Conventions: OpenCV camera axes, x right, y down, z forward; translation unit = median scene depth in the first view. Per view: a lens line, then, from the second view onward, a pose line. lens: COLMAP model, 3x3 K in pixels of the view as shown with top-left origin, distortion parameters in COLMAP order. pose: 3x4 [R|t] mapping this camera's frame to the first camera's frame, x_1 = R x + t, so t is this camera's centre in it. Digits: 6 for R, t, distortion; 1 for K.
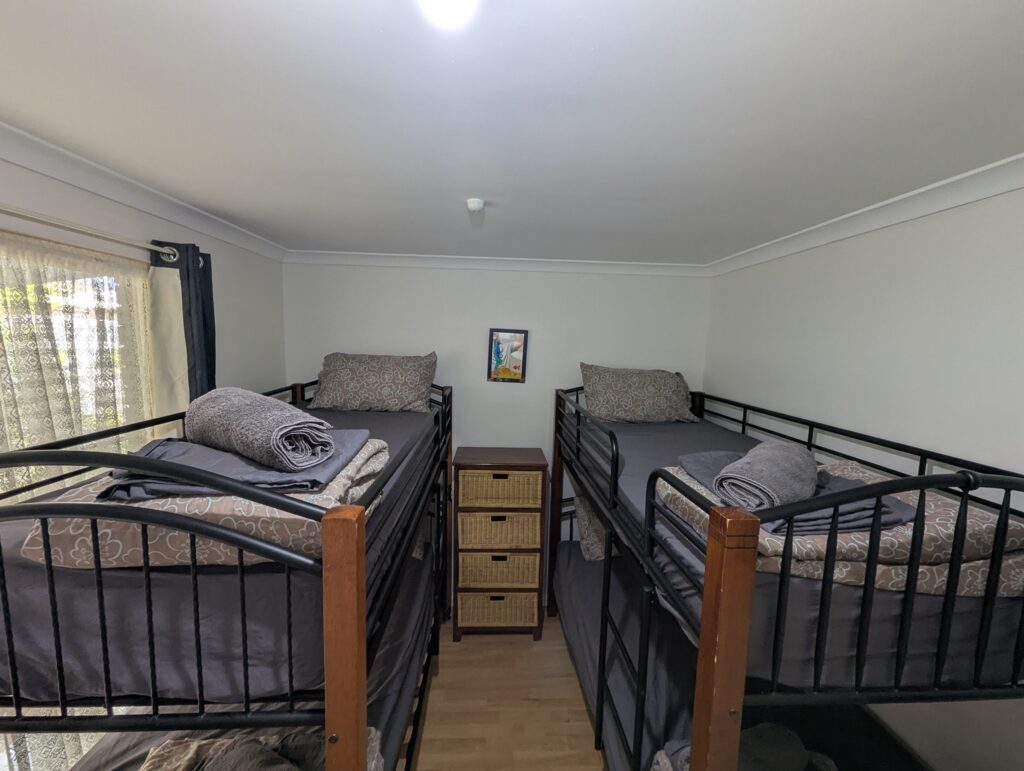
lens RADIAL K [[420.1, 0, 513.2], [0, 420.1, 392.2], [0, 0, 1]] dist [-0.003869, -0.000041]
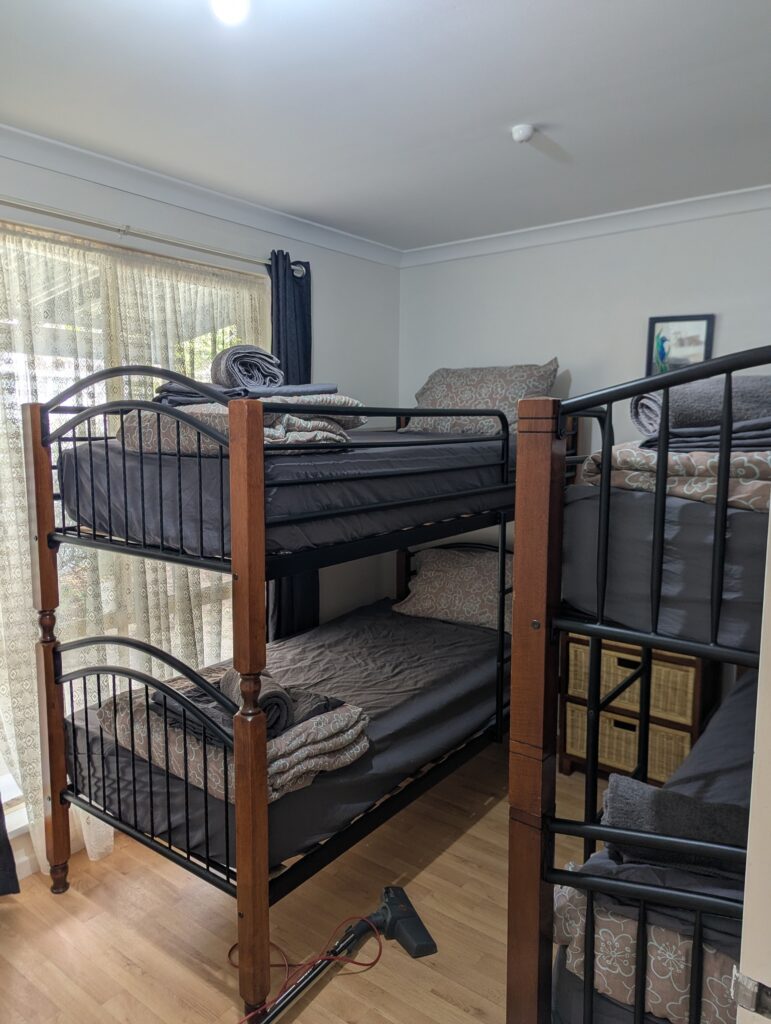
lens RADIAL K [[722.3, 0, 385.4], [0, 722.3, 508.5], [0, 0, 1]] dist [0.064173, -0.056185]
pose [[0.760972, 0.047405, -0.647050, 0.439127], [-0.055202, 0.998441, 0.008227, 0.179732], [0.646431, 0.029458, 0.762403, -0.133122]]
